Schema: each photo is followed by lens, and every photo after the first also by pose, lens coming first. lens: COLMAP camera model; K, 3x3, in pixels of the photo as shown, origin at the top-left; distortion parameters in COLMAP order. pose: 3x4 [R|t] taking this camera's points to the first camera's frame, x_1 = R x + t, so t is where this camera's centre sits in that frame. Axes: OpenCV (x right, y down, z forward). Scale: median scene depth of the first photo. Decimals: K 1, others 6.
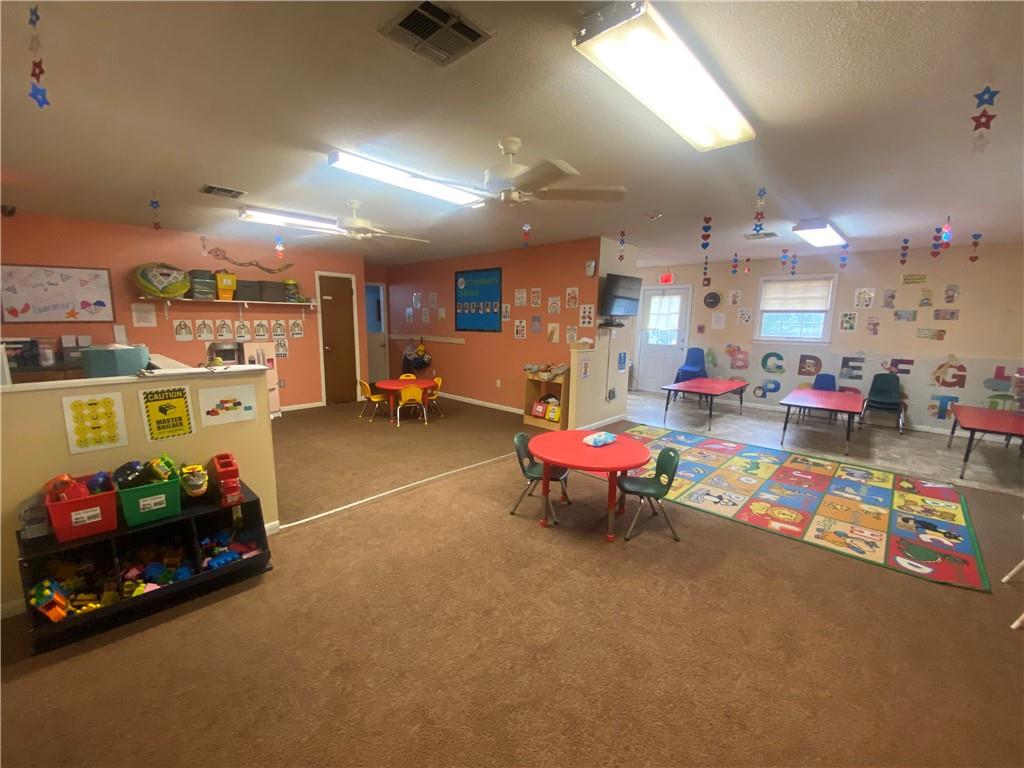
lens RADIAL K [[401.4, 0, 512.0], [0, 401.4, 384.0], [0, 0, 1]] dist [-0.025135, -0.000285]
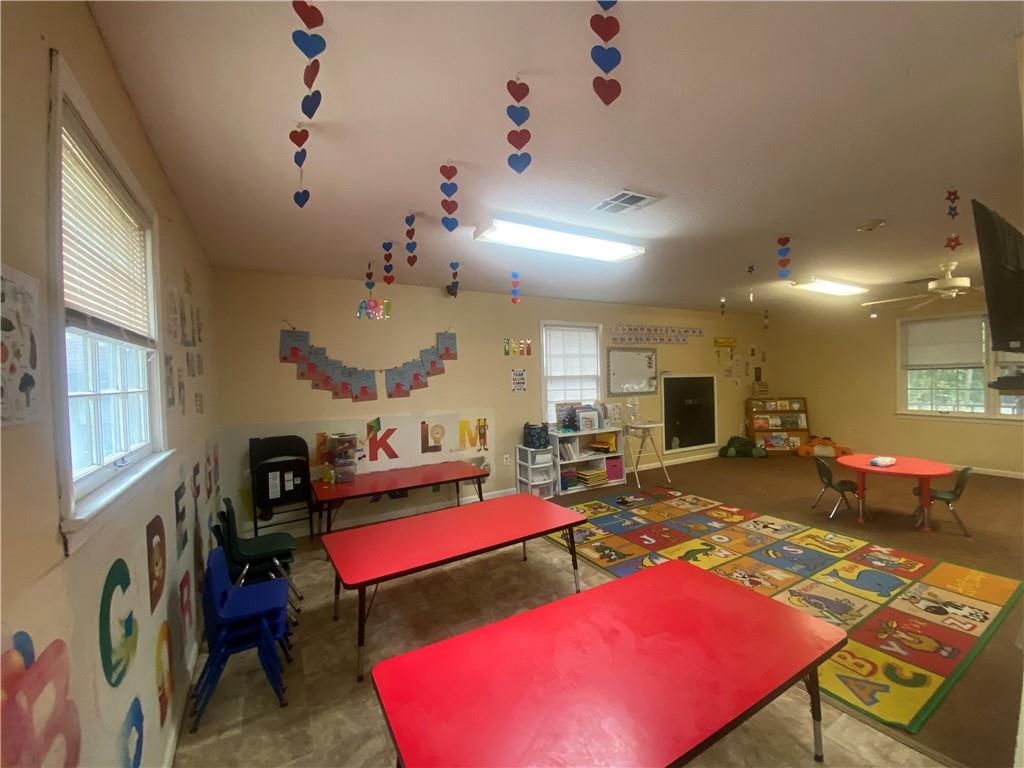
lens RADIAL K [[415.8, 0, 512.0], [0, 415.8, 384.0], [0, 0, 1]] dist [0.030330, -0.020215]
pose [[-0.962783, -0.006753, 0.270193, 0.718442], [0.044668, 0.981965, 0.183711, -0.301526], [-0.266560, 0.188942, -0.945117, 1.803208]]
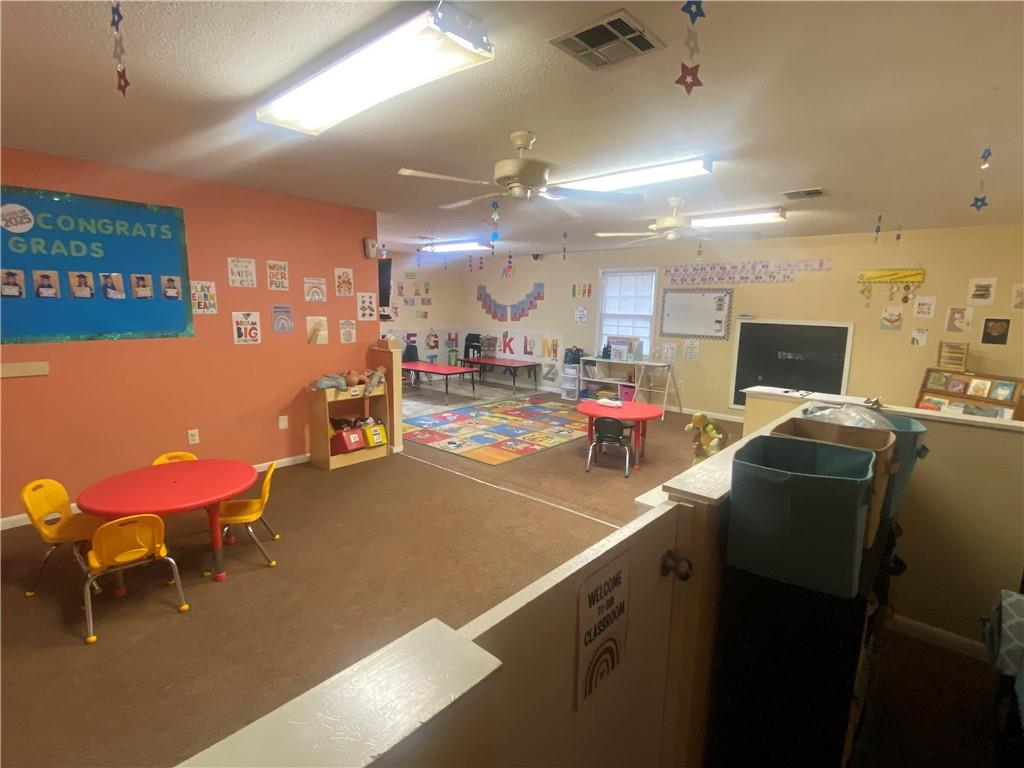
lens RADIAL K [[480.2, 0, 512.0], [0, 480.2, 384.0], [0, 0, 1]] dist [-0.021305, -0.000306]
pose [[-0.026210, -0.169734, 0.985141, -0.985296], [0.133556, 0.976051, 0.171721, -0.181690], [-0.990695, 0.136073, -0.002913, 0.926169]]
